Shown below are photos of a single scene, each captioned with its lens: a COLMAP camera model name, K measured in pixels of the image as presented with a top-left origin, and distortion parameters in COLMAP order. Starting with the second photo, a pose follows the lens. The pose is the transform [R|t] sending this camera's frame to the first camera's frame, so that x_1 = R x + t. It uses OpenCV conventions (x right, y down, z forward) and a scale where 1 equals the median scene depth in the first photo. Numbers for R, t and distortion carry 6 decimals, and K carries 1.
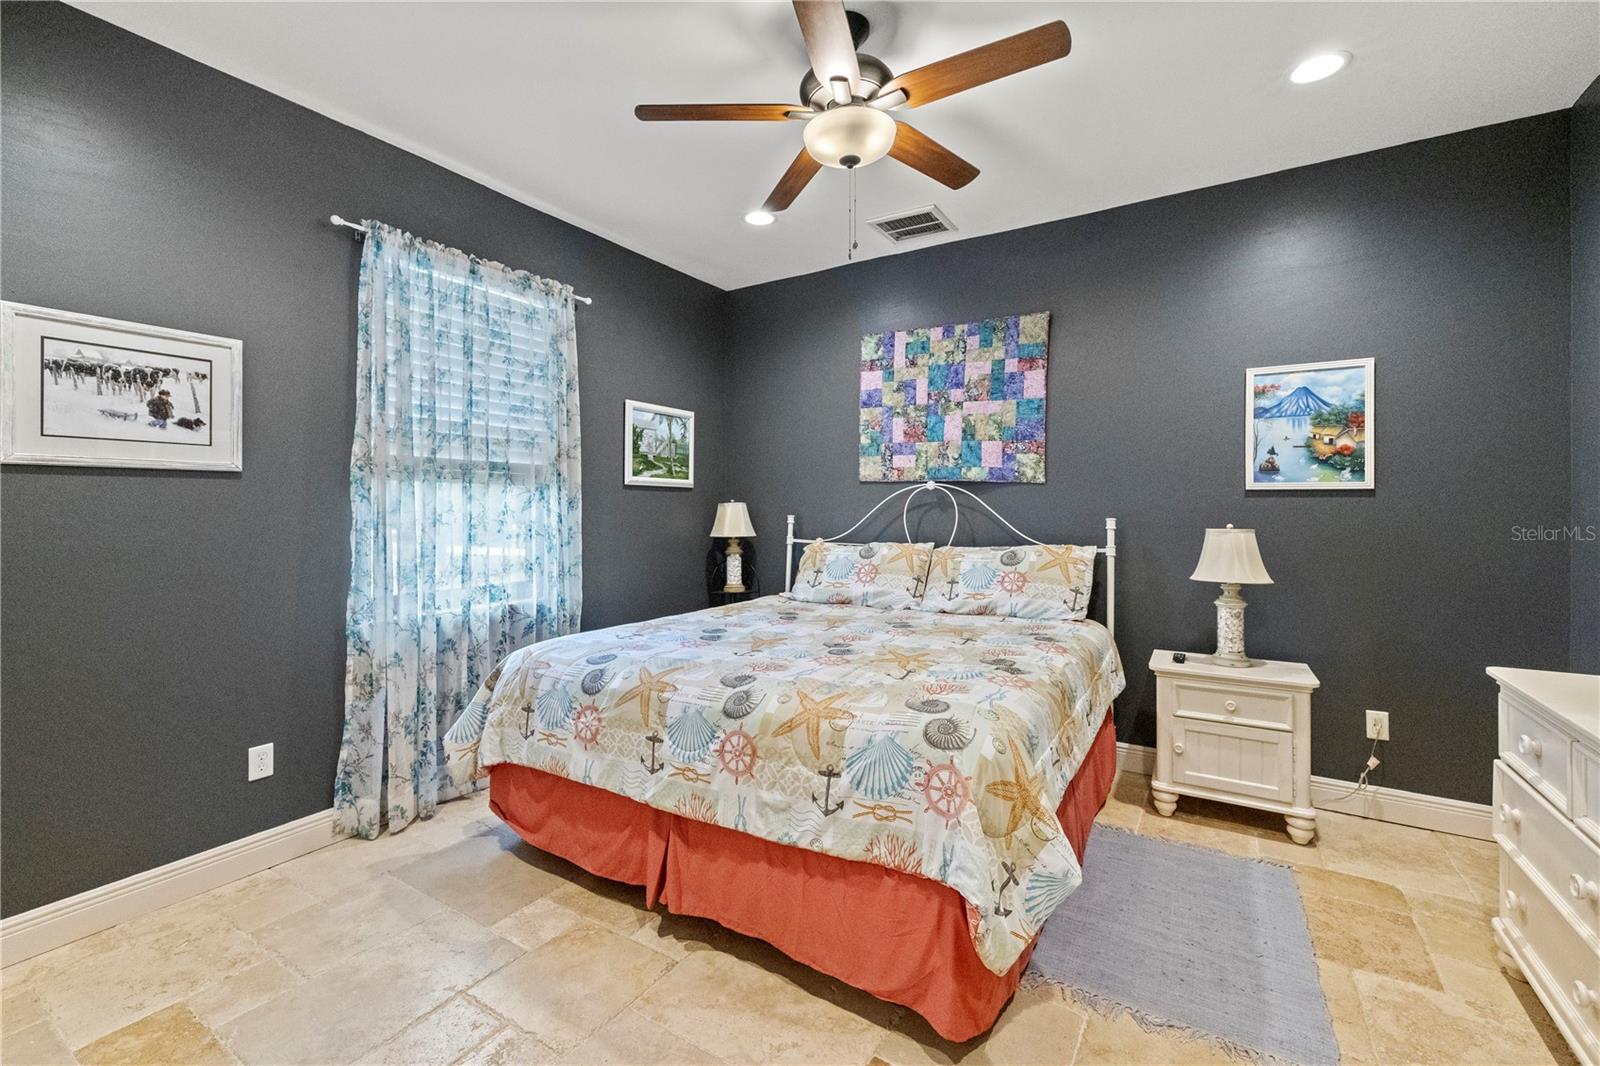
lens RADIAL K [[671.3, 0, 811.8], [0, 671.3, 509.3], [0, 0, 1]] dist [0.002362, 0.000031]
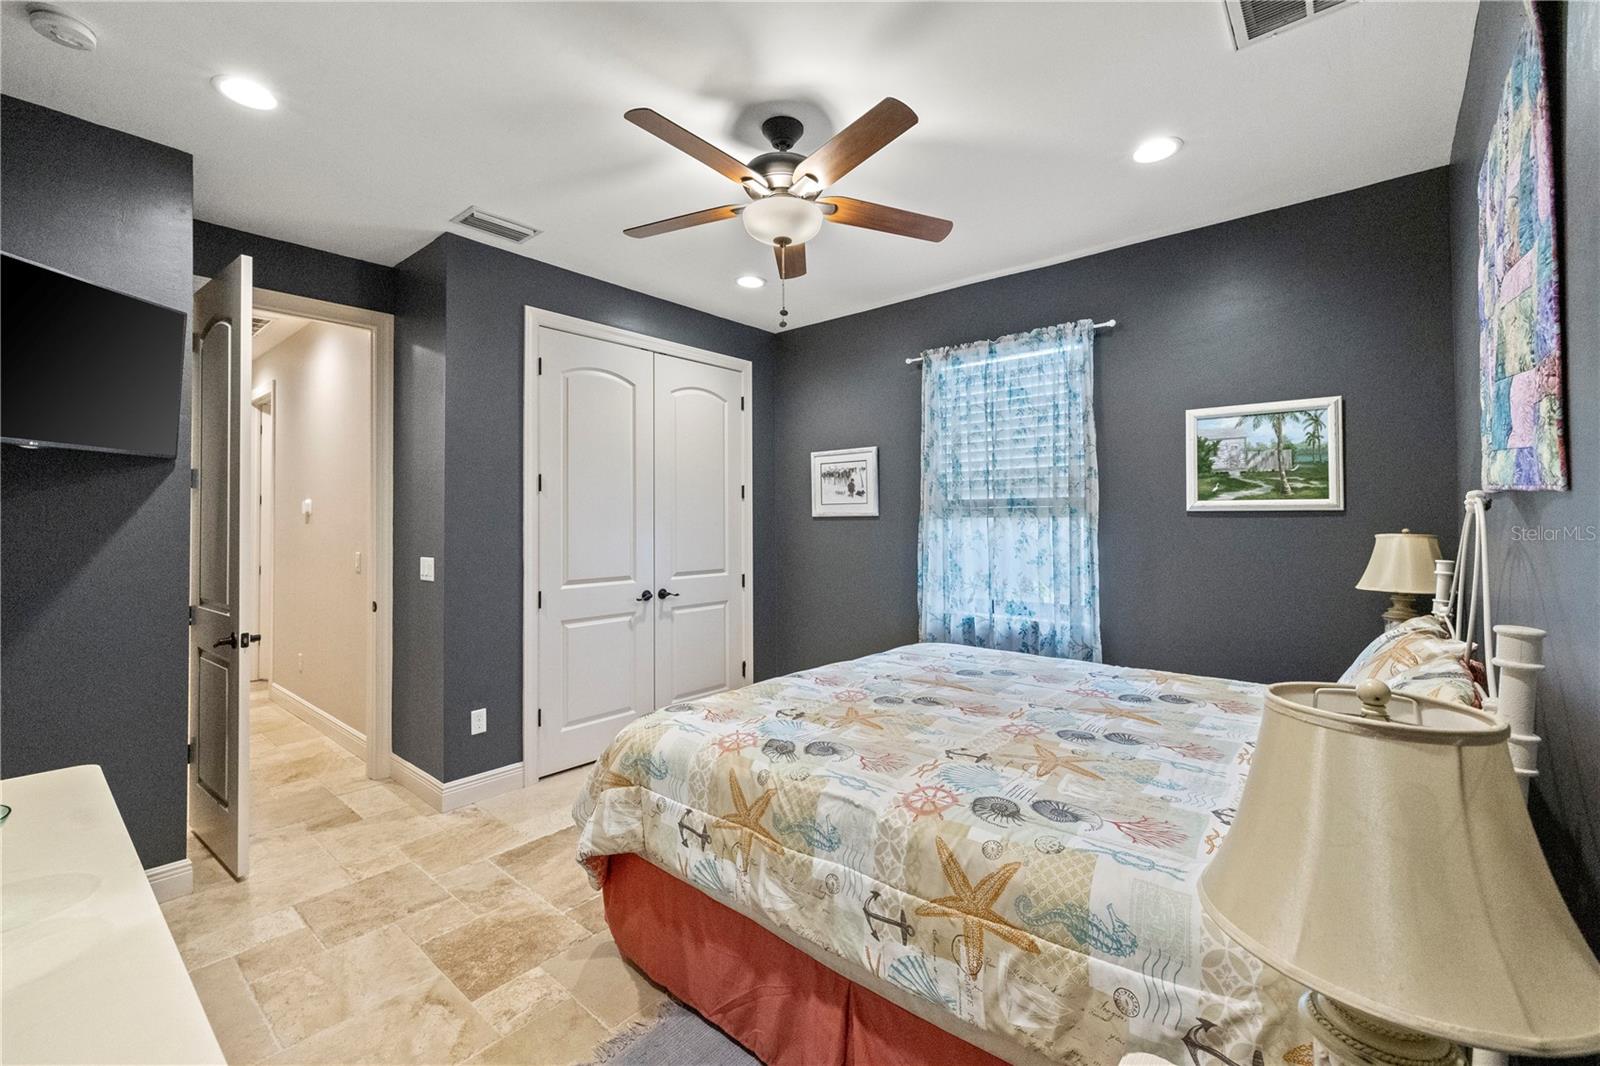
lens RADIAL K [[671.3, 0, 800.3], [0, 671.3, 520.9], [0, 0, 1]] dist [0.002362, 0.000031]
pose [[-0.145076, -0.003358, -0.989415, 0.777647], [0.000298, 0.999994, -0.003437, -0.027136], [0.989420, -0.000794, -0.145075, 0.794867]]
